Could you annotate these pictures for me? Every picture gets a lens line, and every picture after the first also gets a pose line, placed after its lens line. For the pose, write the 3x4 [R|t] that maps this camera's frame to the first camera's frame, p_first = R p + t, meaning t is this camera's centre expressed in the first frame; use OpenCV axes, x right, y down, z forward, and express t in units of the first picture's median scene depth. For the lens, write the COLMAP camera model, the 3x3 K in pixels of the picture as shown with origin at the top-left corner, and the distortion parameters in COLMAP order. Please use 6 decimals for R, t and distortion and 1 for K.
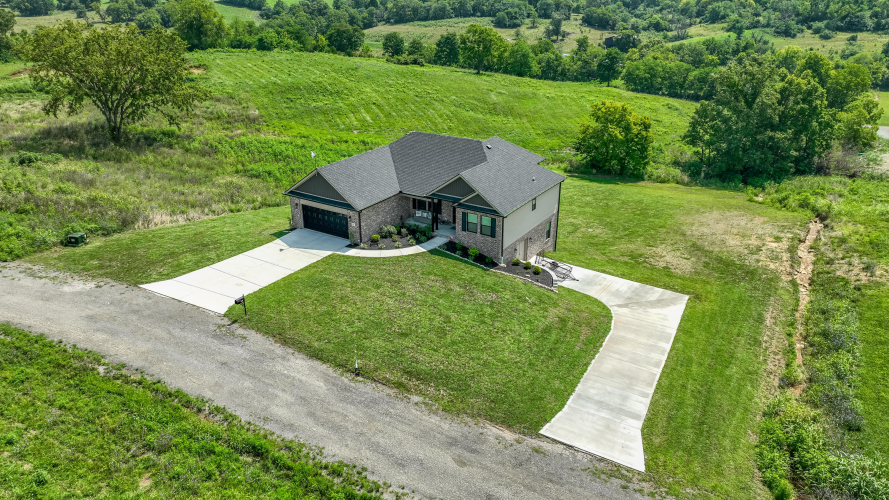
lens RADIAL K [[625.6, 0, 445.5], [0, 625.6, 245.6], [0, 0, 1]] dist [0.001349, 0.017448]
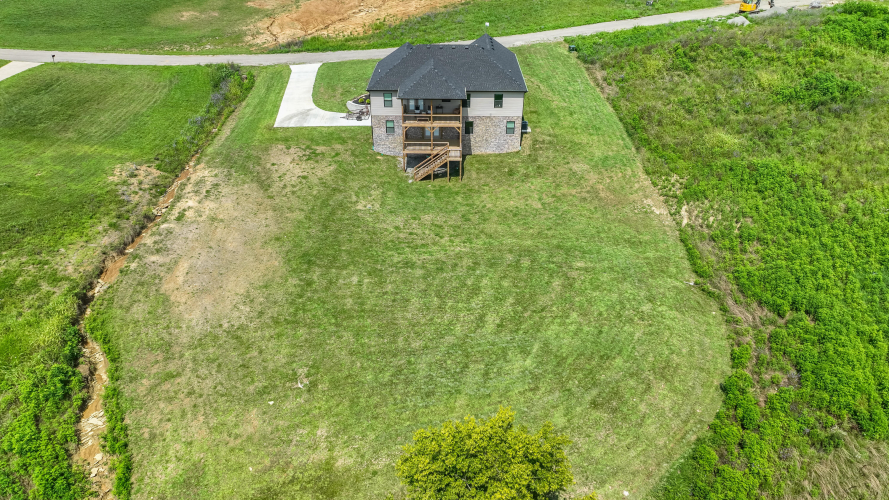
lens RADIAL K [[625.6, 0, 443.5], [0, 625.6, 249.3], [0, 0, 1]] dist [0.001349, 0.017448]
pose [[-0.851445, 0.270645, -0.449214, 0.357017], [-0.209528, 0.609671, 0.764460, -0.454267], [0.480770, 0.745019, -0.462393, 0.948189]]
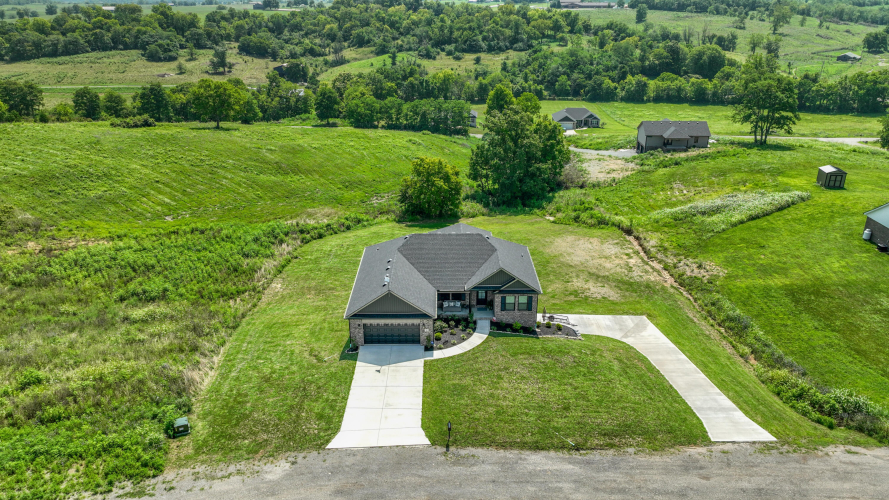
lens RADIAL K [[625.6, 0, 442.1], [0, 625.6, 250.6], [0, 0, 1]] dist [0.001349, 0.017448]
pose [[0.842864, -0.205499, 0.497343, -0.289633], [0.211452, 0.976349, 0.045067, -0.096894], [-0.494841, 0.067179, 0.866383, -0.003369]]
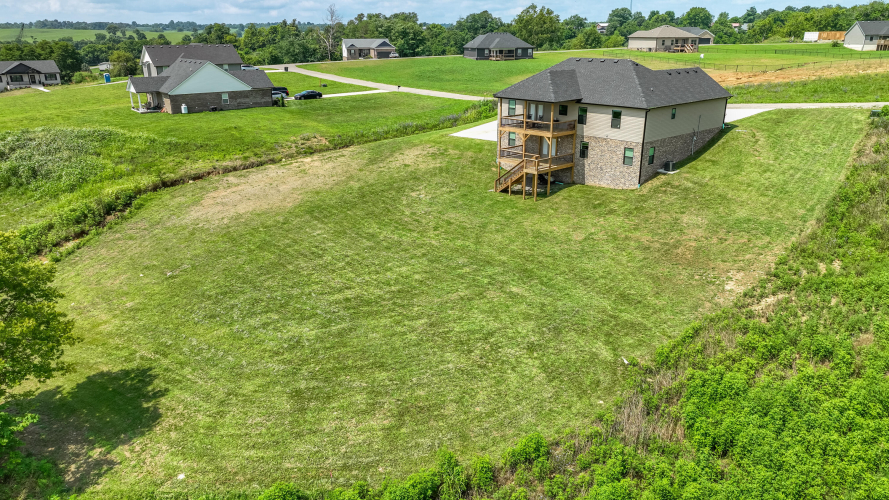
lens RADIAL K [[625.6, 0, 443.7], [0, 625.6, 249.9], [0, 0, 1]] dist [0.001349, 0.017448]
pose [[-0.965155, -0.081212, 0.248756, -0.017839], [0.108836, 0.739917, 0.663836, -0.345593], [-0.237970, 0.667779, -0.705296, 1.030995]]
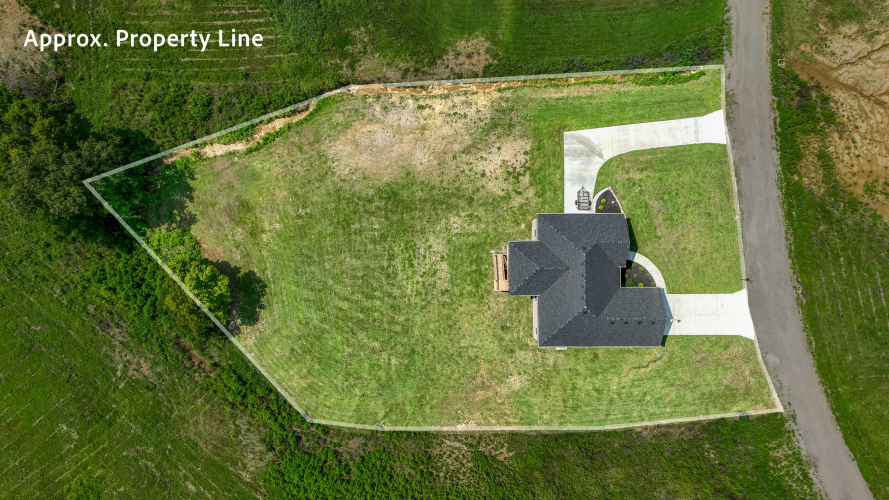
lens RADIAL K [[625.6, 0, 442.7], [0, 625.6, 246.6], [0, 0, 1]] dist [0.001349, 0.017448]
pose [[-0.538476, -0.842318, 0.023349, 0.107282], [0.336729, -0.189698, 0.922295, -0.808241], [-0.772436, 0.504496, 0.385781, 0.313716]]
